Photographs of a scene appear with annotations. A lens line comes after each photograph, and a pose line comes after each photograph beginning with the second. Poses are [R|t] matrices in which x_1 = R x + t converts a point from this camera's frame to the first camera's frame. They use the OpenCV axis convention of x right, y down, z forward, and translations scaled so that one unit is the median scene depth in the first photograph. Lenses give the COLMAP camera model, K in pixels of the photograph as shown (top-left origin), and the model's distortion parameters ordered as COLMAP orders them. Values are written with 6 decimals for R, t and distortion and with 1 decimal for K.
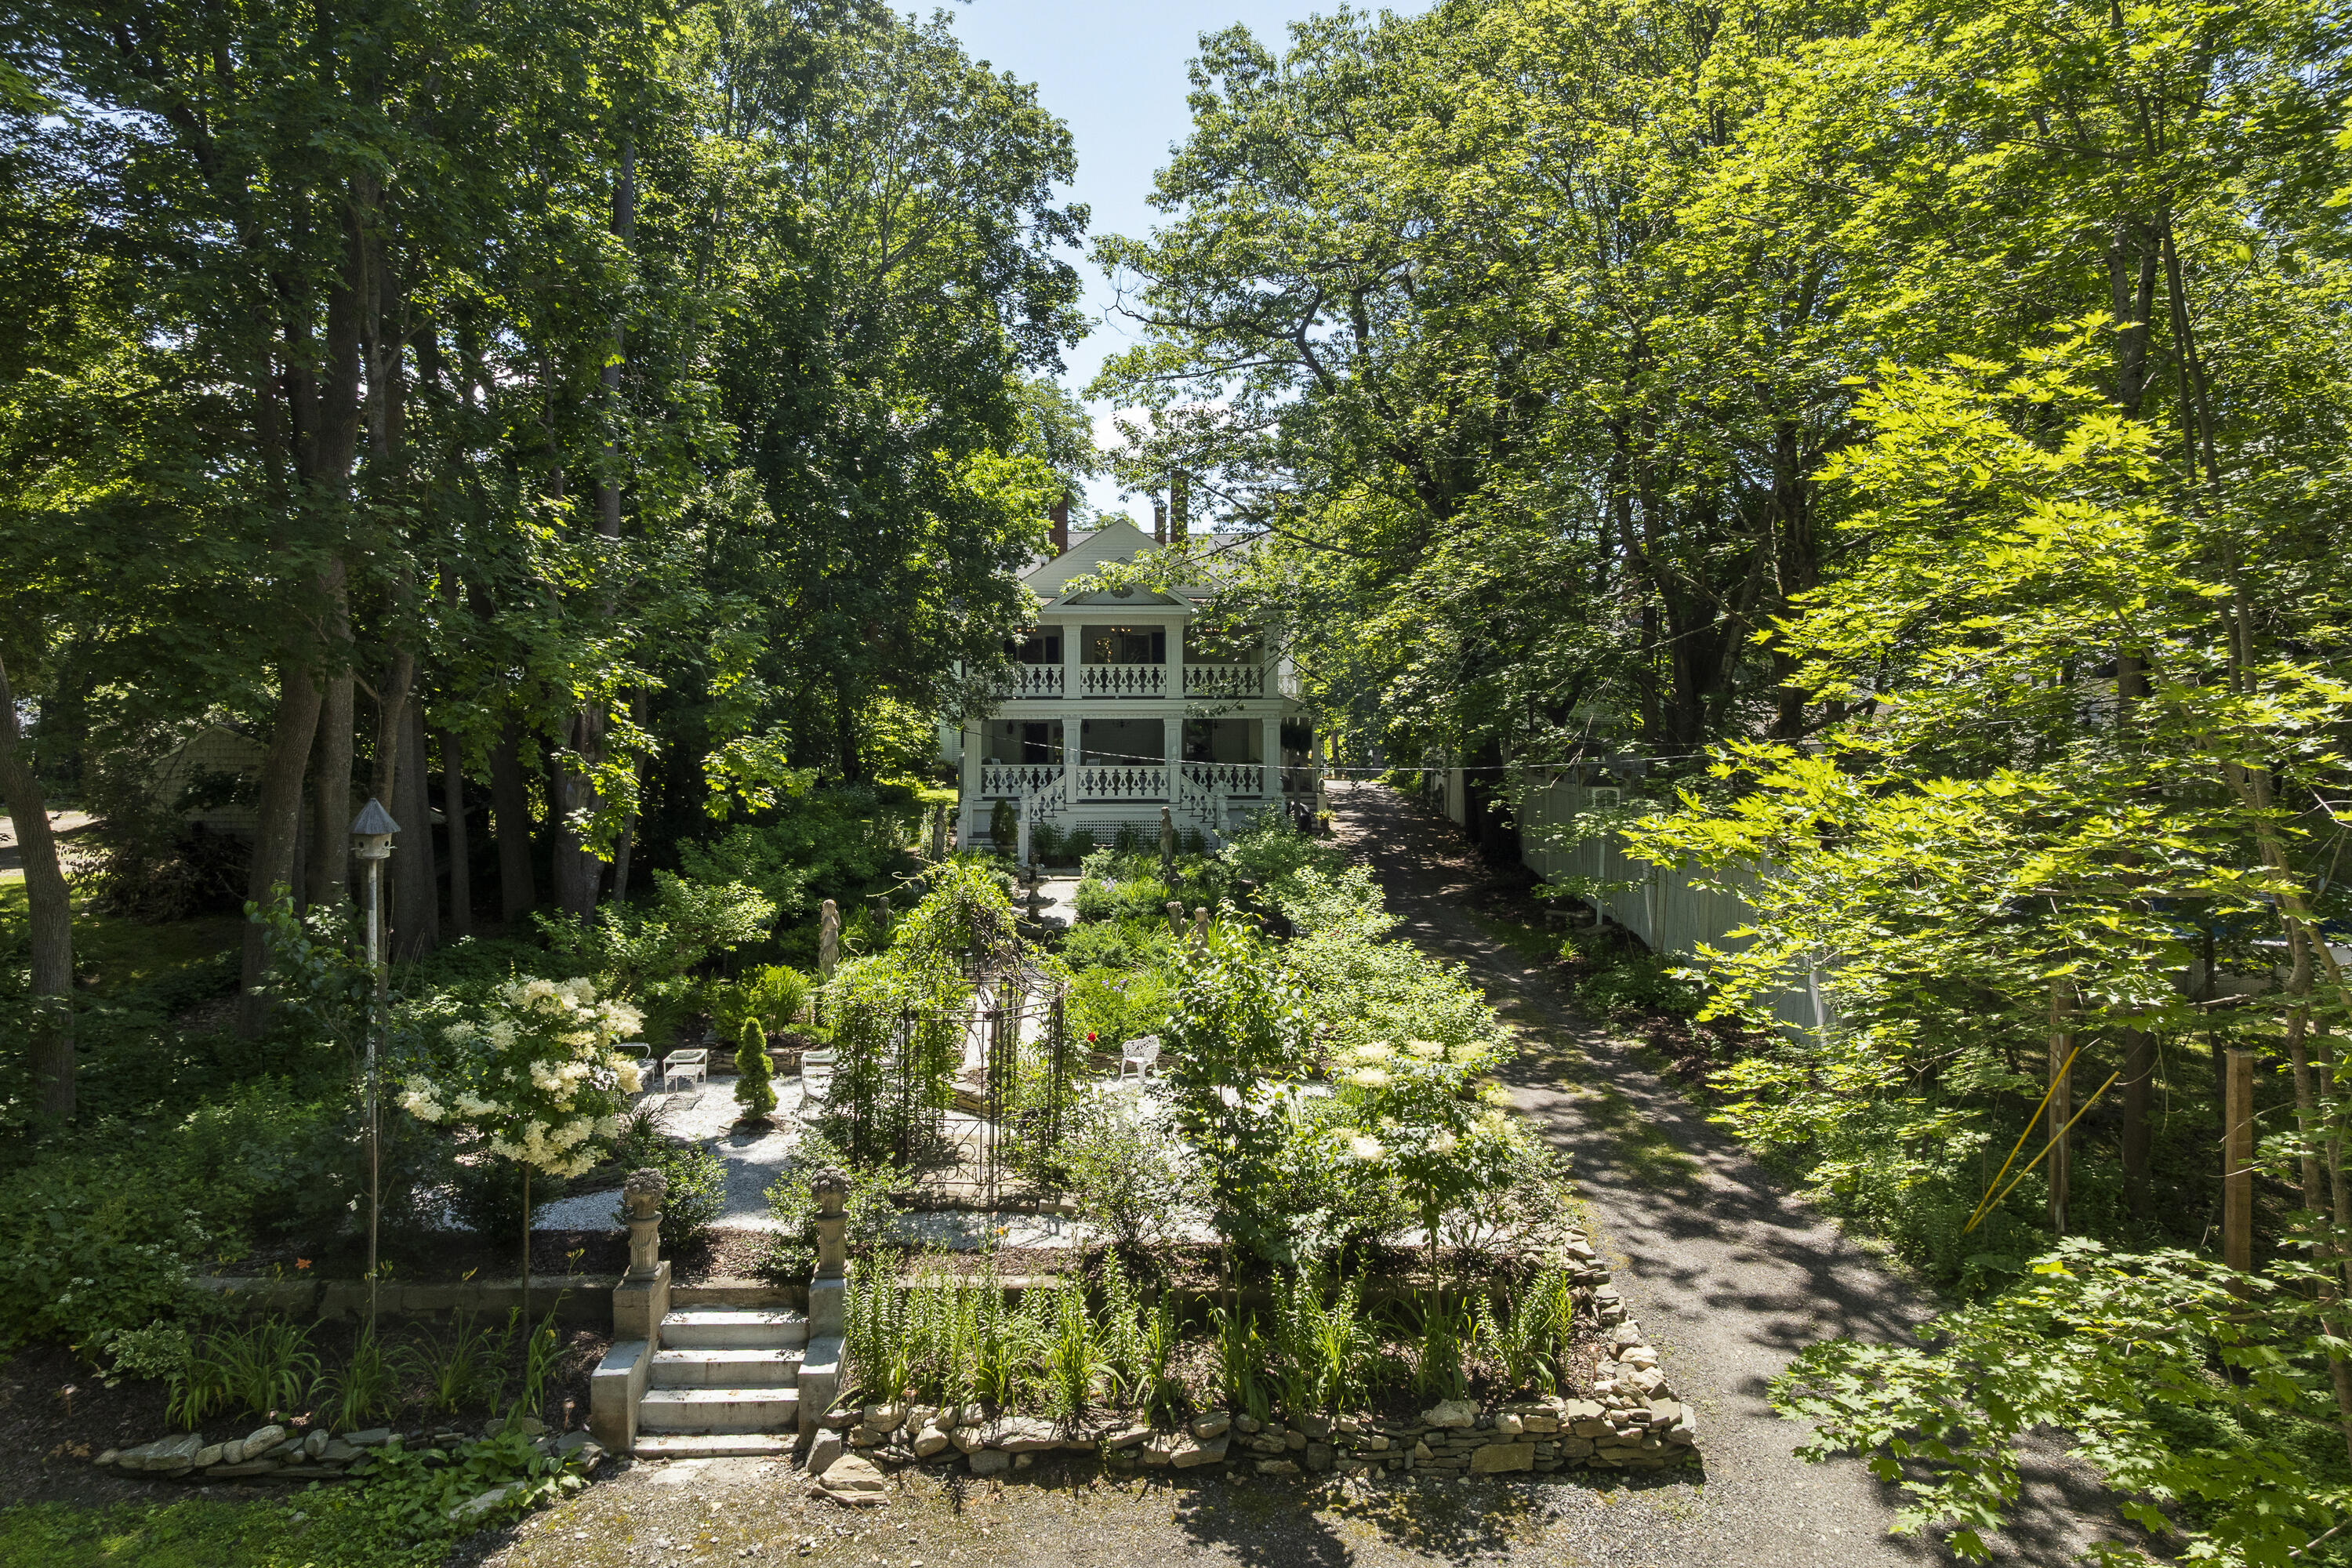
lens RADIAL K [[1623.4, 0, 1176.0], [0, 1623.4, 784.0], [0, 0, 1]] dist [-0.007022, -0.001333]
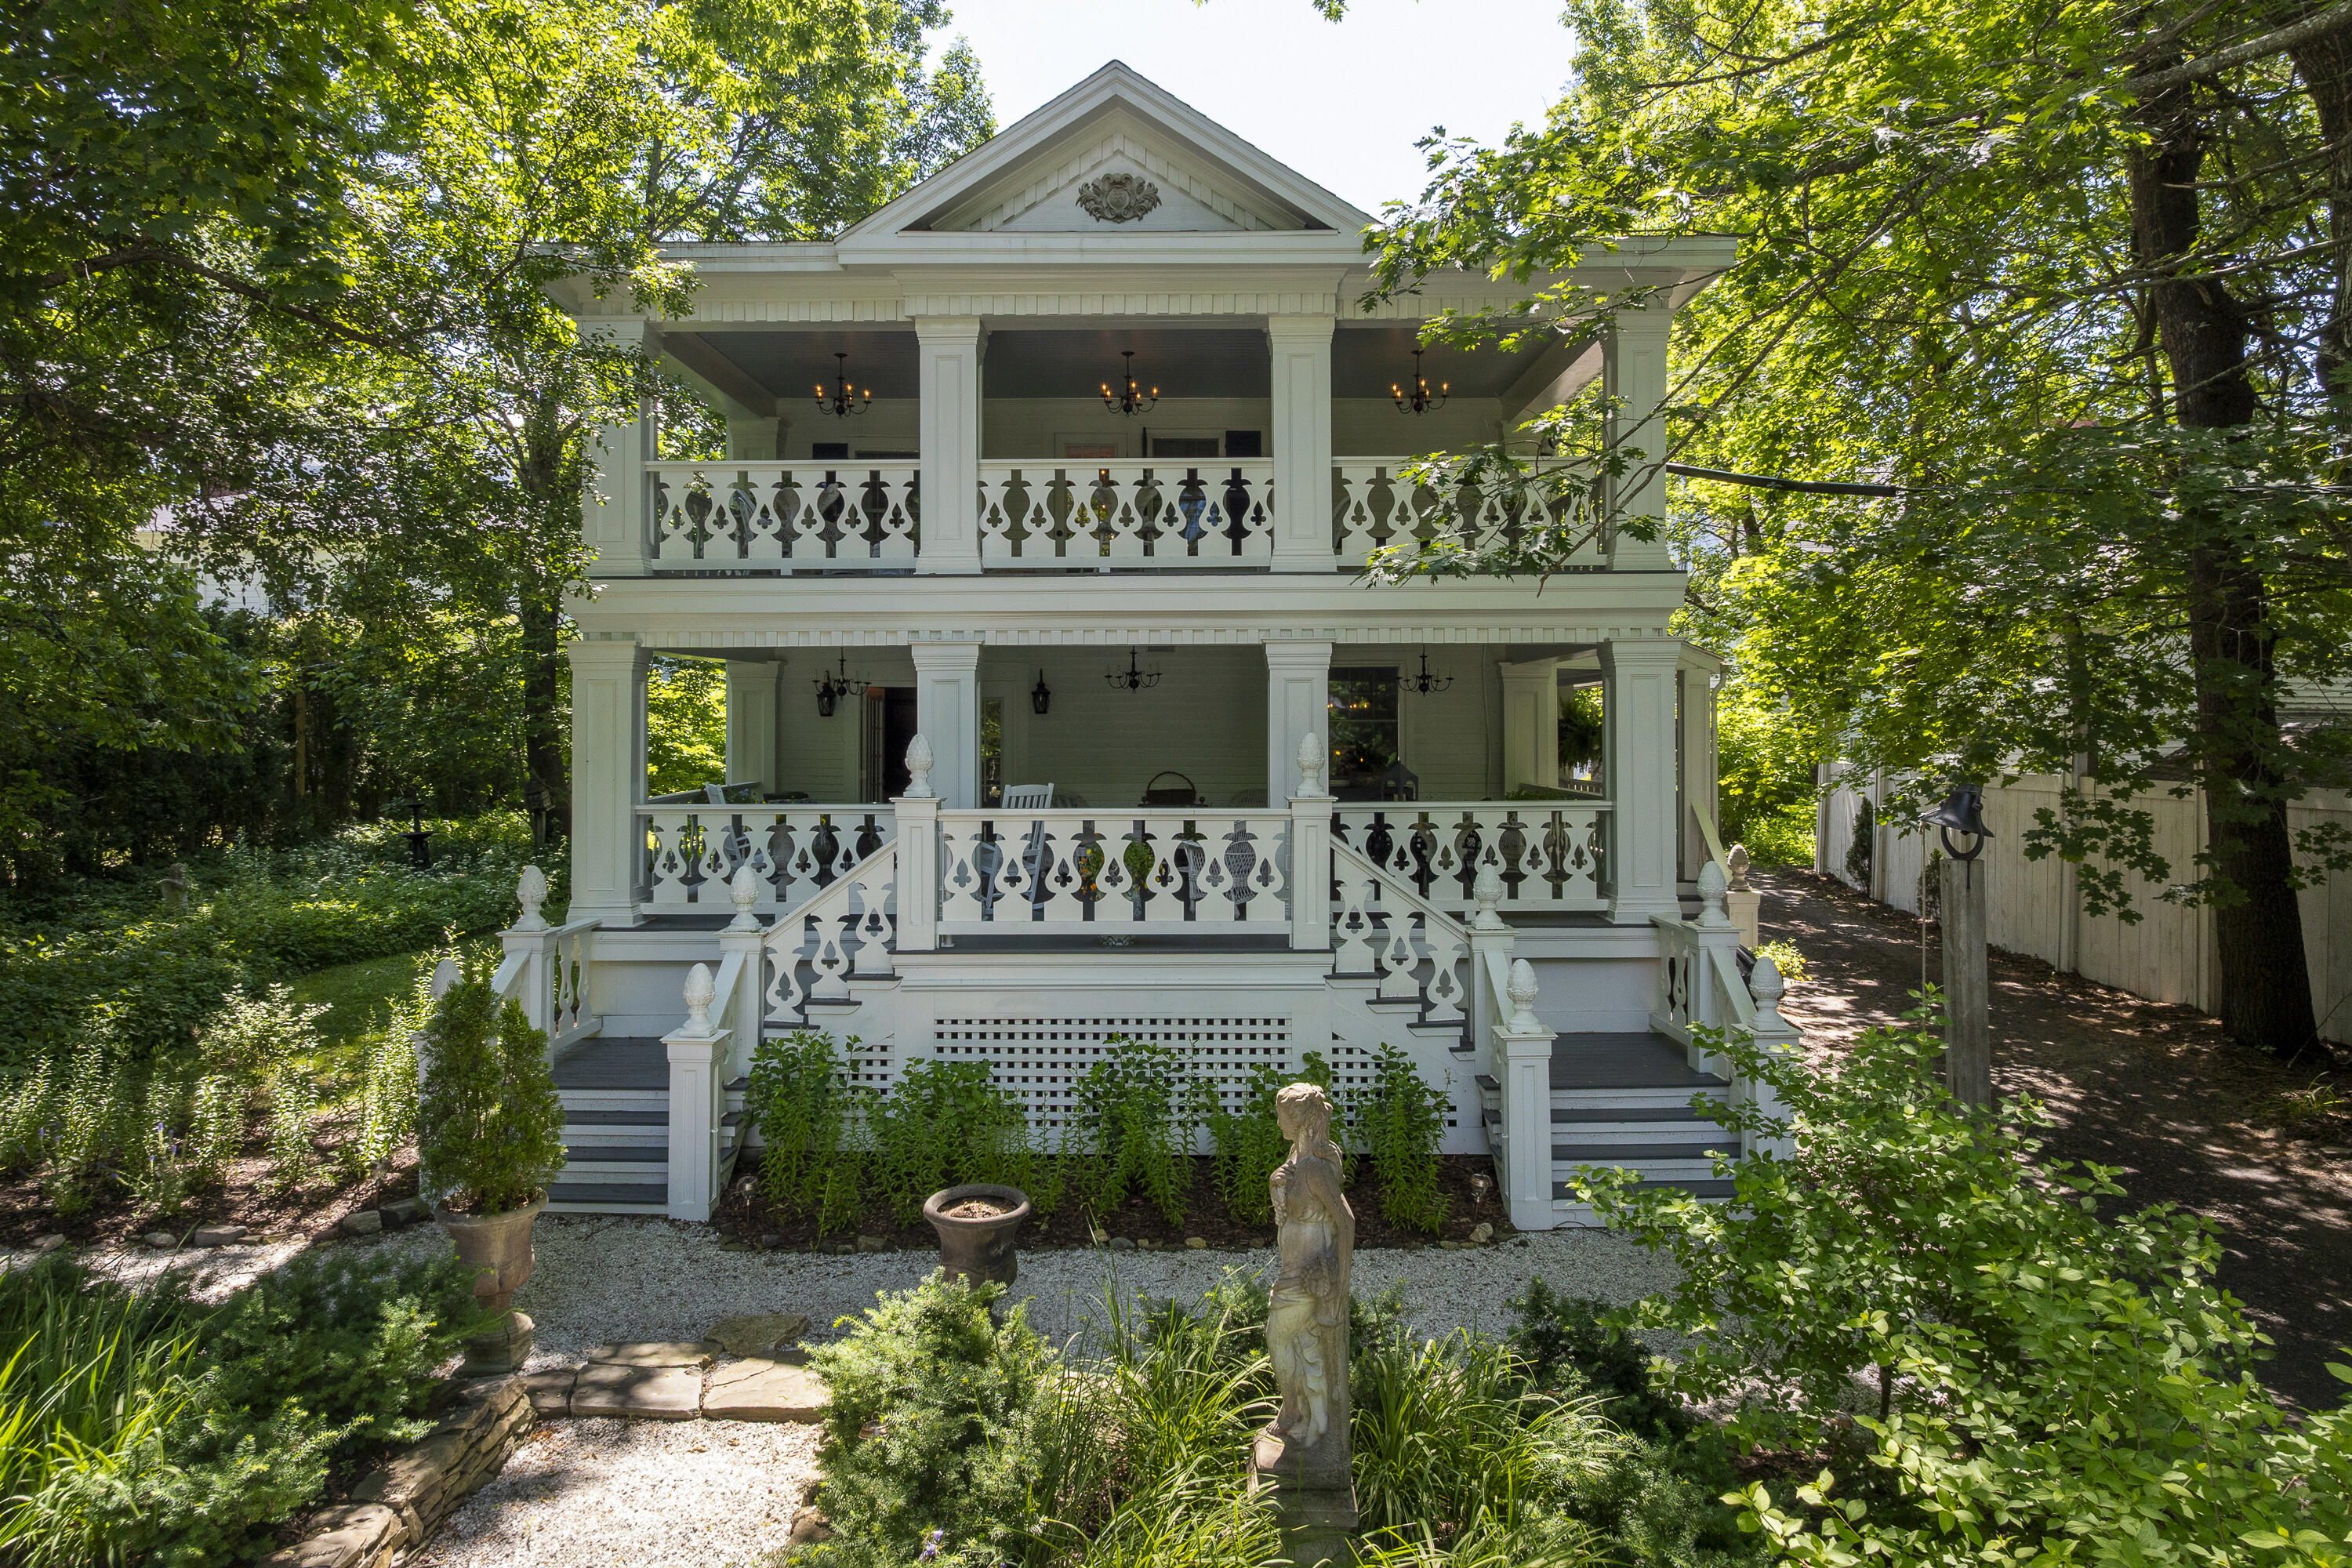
lens RADIAL K [[1623.4, 0, 1176.0], [0, 1623.4, 784.0], [0, 0, 1]] dist [-0.007022, -0.001333]
pose [[0.998906, -0.001251, -0.046741, -0.010001], [0.000084, 0.999689, -0.024955, -0.008261], [0.046757, 0.024924, 0.998595, 0.712643]]
